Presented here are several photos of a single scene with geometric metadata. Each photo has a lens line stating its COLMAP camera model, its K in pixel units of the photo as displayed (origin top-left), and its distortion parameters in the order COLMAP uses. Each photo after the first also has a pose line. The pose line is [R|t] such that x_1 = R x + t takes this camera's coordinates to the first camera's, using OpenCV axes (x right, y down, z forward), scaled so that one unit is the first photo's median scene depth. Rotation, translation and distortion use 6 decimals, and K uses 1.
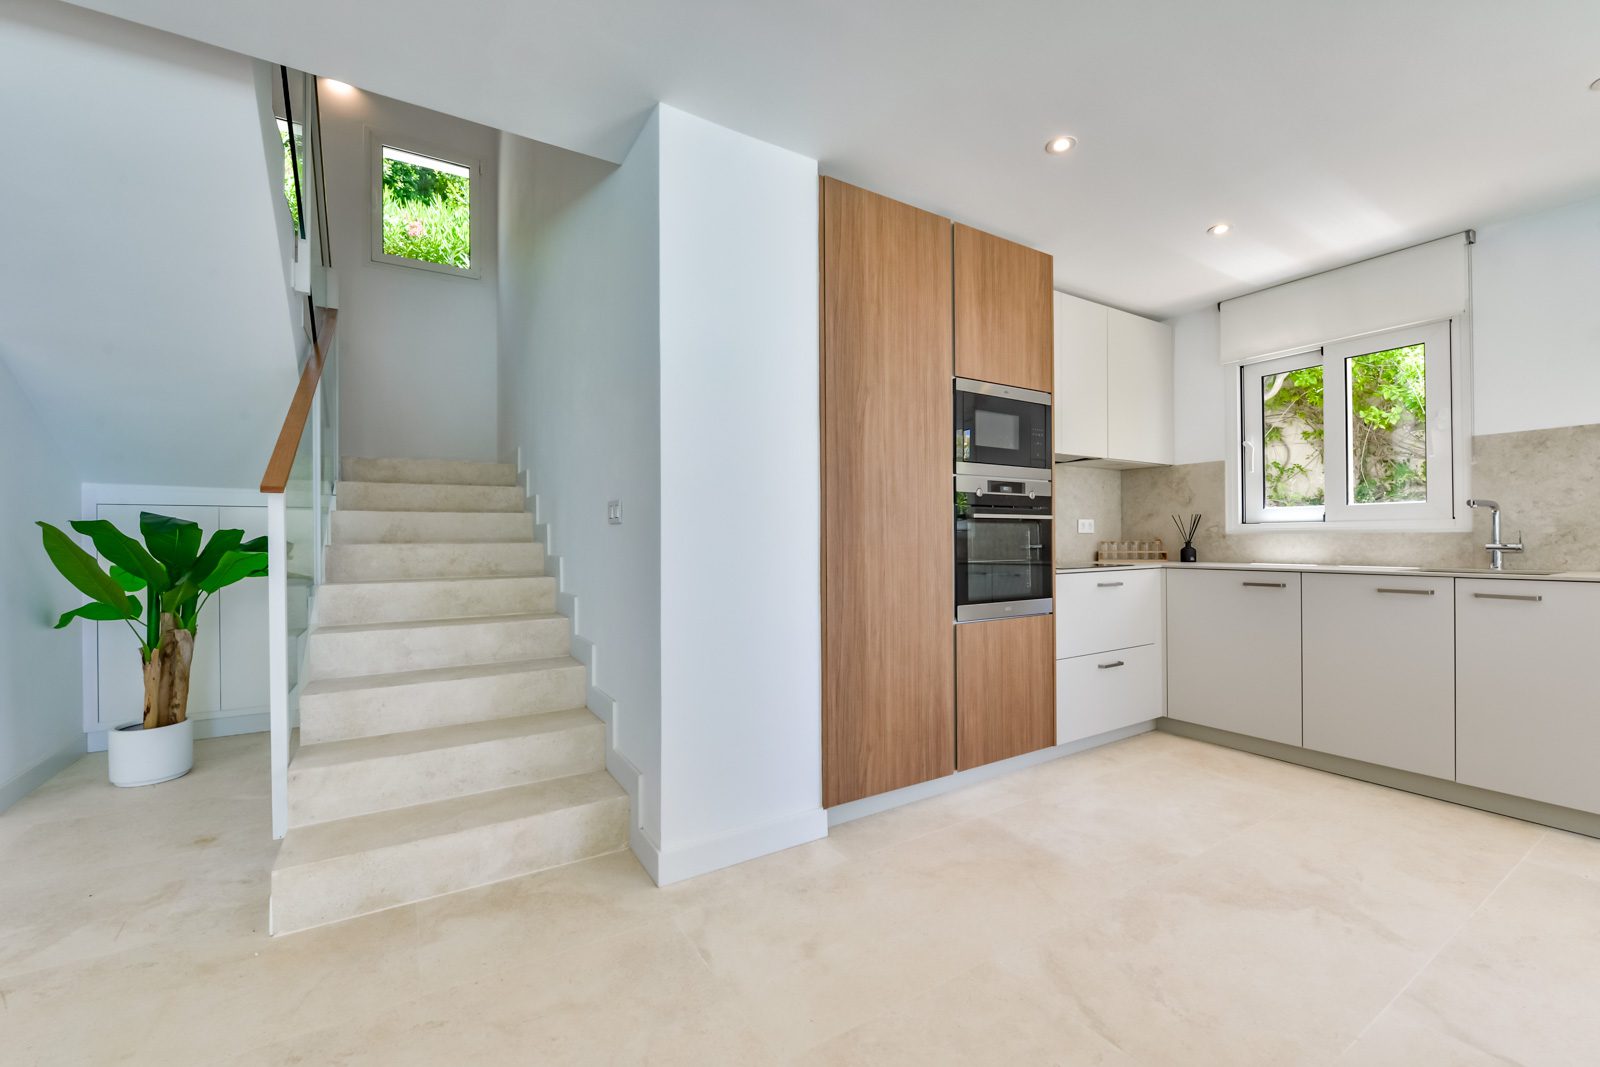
lens RADIAL K [[653.6, 0, 802.8], [0, 653.6, 538.3], [0, 0, 1]] dist [-0.010324, -0.000088]
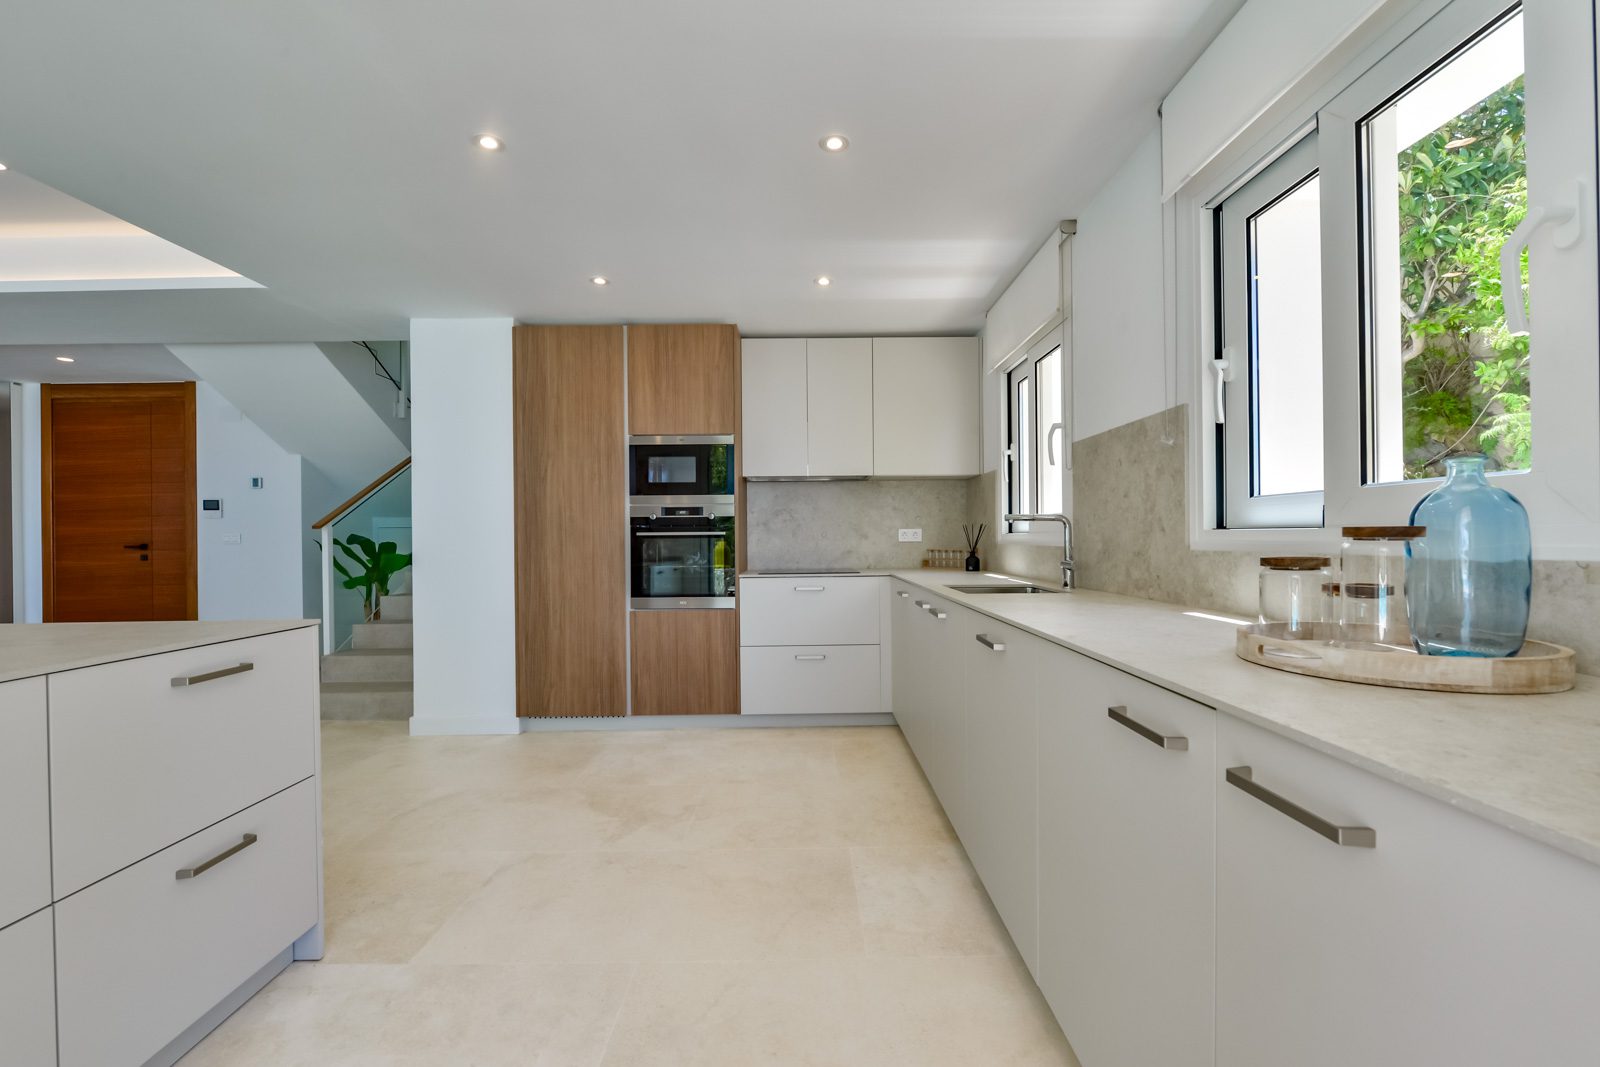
lens RADIAL K [[639.3, 0, 802.4], [0, 639.3, 537.3], [0, 0, 1]] dist [-0.007137, -0.000459]
pose [[0.851078, -0.002352, -0.525034, 1.204053], [0.005430, 0.999976, 0.004321, -0.029710], [0.525011, -0.006528, 0.851071, 0.018595]]
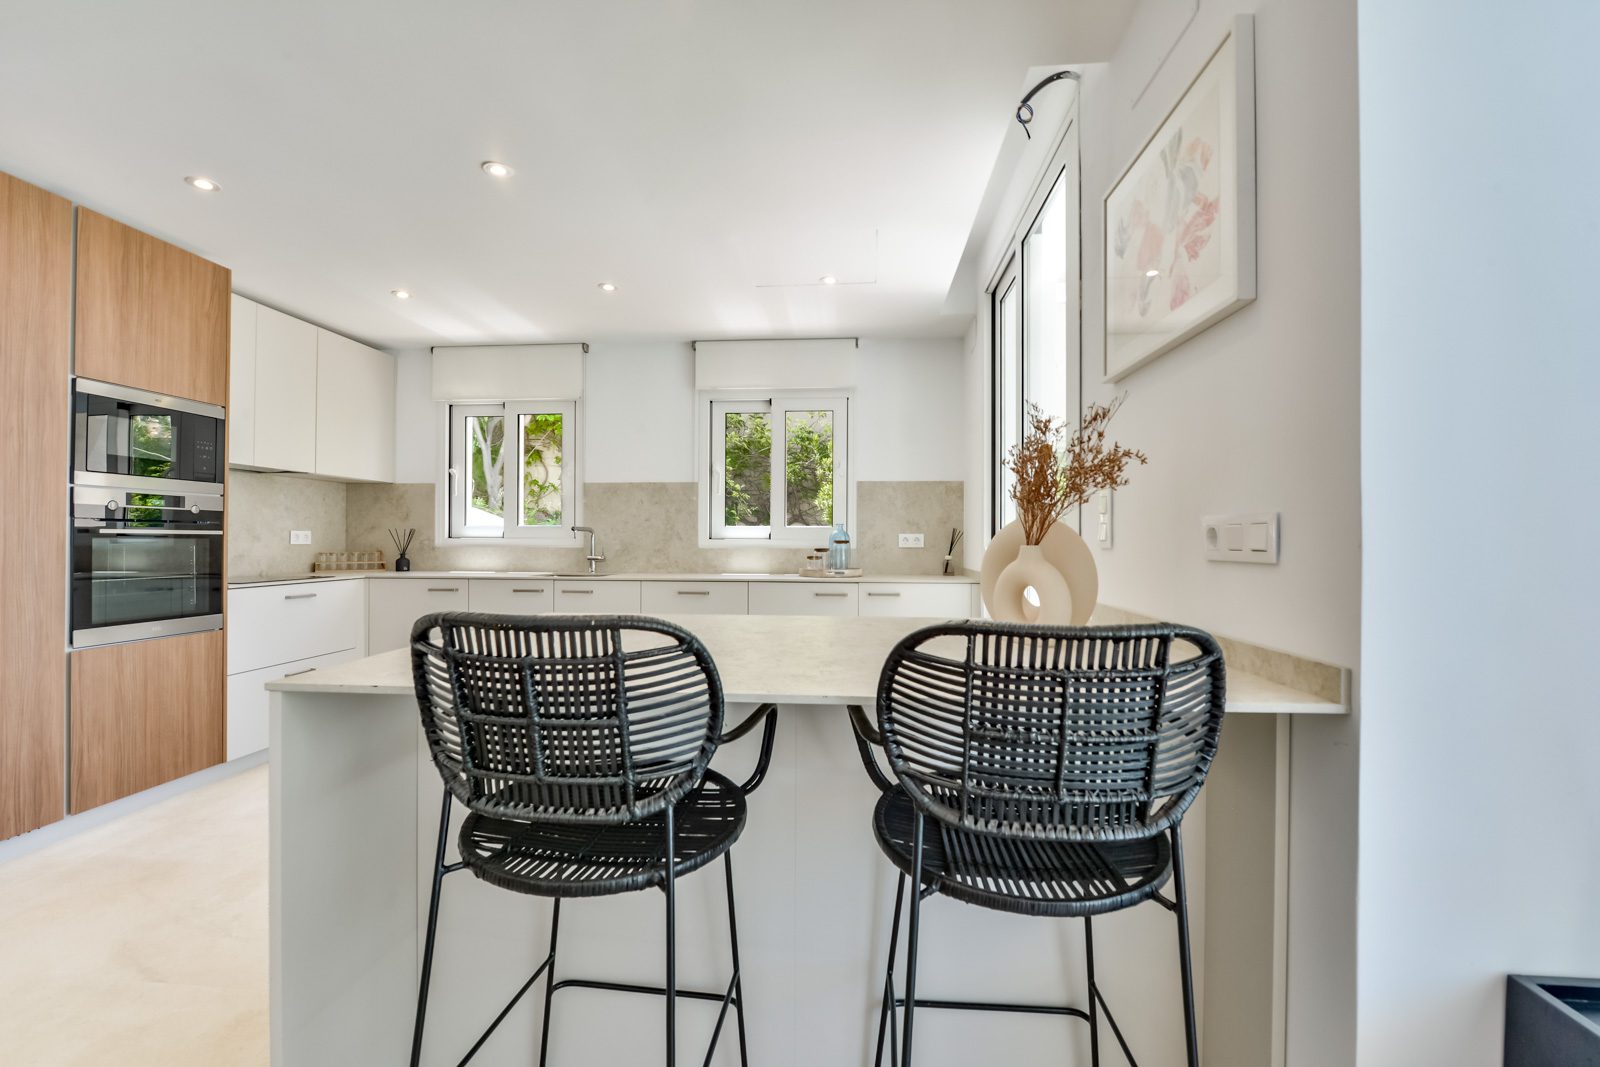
lens RADIAL K [[687.6, 0, 803.7], [0, 687.6, 536.3], [0, 0, 1]] dist [-0.007605, -0.001132]
pose [[0.598405, 0.013320, 0.801083, 0.081179], [-0.009864, 0.999908, -0.009257, -0.026622], [-0.801133, -0.002363, 0.598481, -0.347191]]
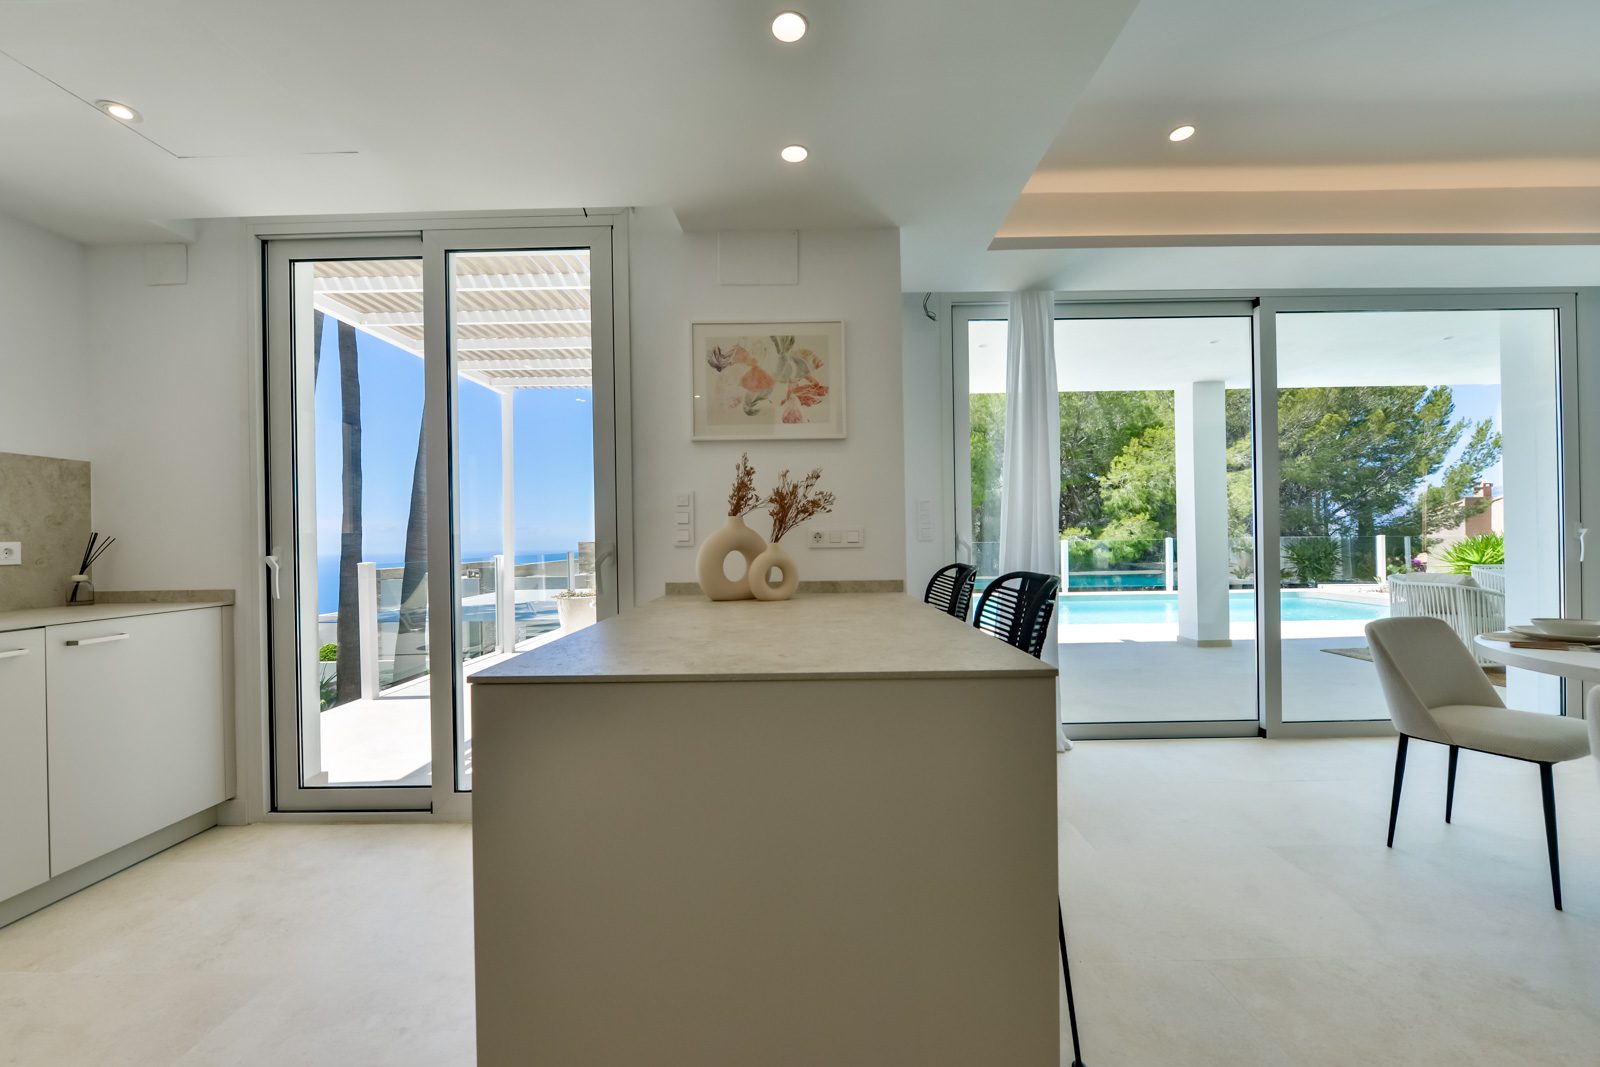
lens RADIAL K [[639.3, 0, 802.7], [0, 639.3, 537.8], [0, 0, 1]] dist [-0.007137, -0.000459]
pose [[-0.843113, 0.023661, 0.537216, 0.130431], [0.022829, 0.999706, -0.008203, -0.023173], [-0.537252, 0.005348, -0.843405, 0.502909]]
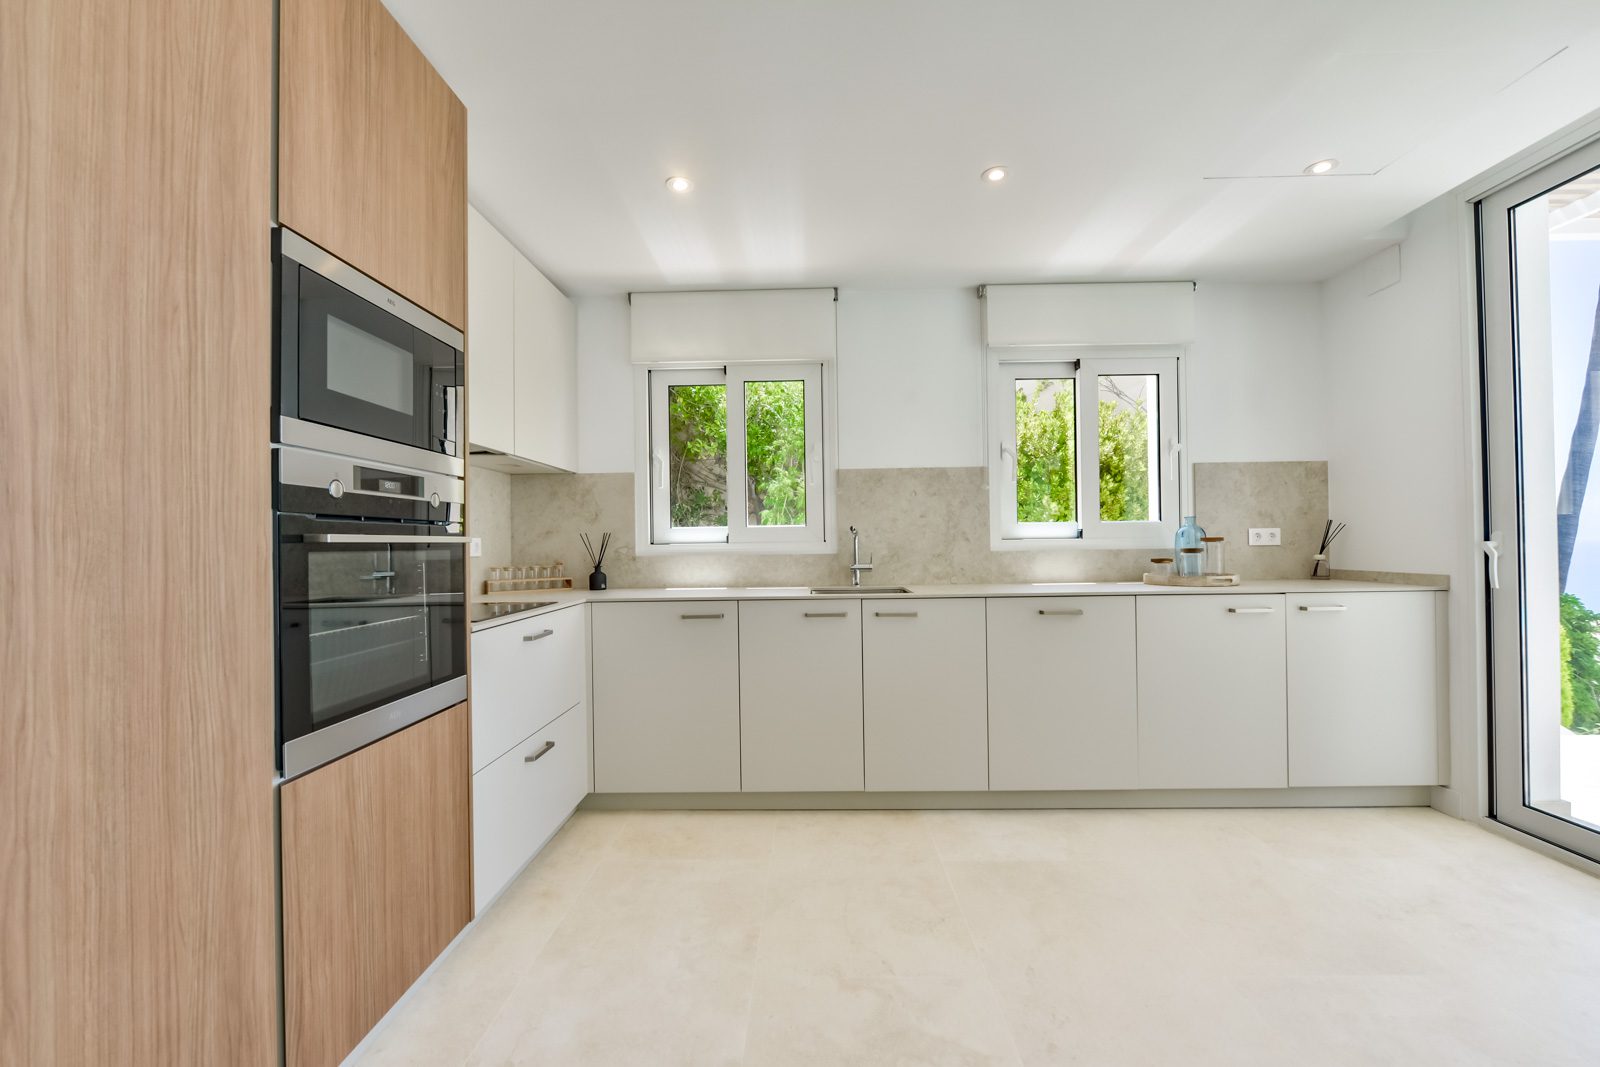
lens RADIAL K [[639.3, 0, 804.4], [0, 639.3, 537.5], [0, 0, 1]] dist [-0.007137, -0.000459]
pose [[0.546274, 0.005575, 0.837588, 0.064826], [0.008820, 0.999884, -0.012408, -0.025146], [-0.837560, 0.014166, 0.546162, 0.442636]]
